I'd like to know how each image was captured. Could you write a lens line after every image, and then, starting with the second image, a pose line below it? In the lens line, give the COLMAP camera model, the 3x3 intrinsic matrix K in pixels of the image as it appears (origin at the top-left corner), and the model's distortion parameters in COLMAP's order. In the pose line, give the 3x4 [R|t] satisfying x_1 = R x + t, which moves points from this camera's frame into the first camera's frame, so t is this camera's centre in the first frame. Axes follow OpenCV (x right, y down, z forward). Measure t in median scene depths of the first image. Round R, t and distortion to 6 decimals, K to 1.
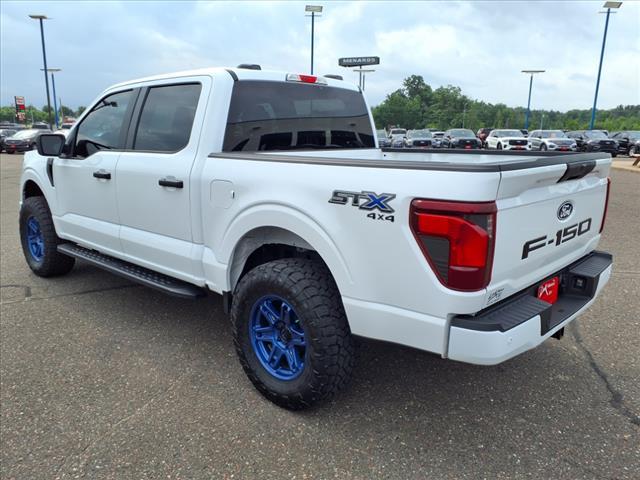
lens RADIAL K [[517.1, 0, 320.0], [0, 517.1, 240.0], [0, 0, 1]] dist [0.096683, -0.126197]
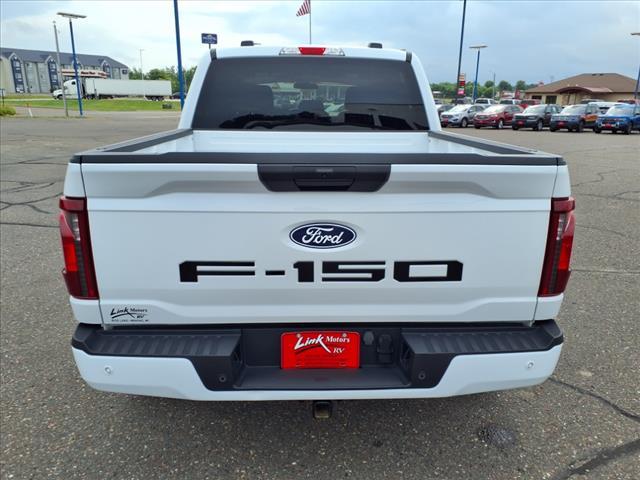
lens RADIAL K [[517.1, 0, 320.0], [0, 517.1, 240.0], [0, 0, 1]] dist [0.096683, -0.126197]
pose [[0.705825, 0.179337, -0.685309, 0.669852], [-0.146731, 0.983455, 0.106235, -0.087315], [0.693023, 0.025573, 0.720462, 0.374450]]
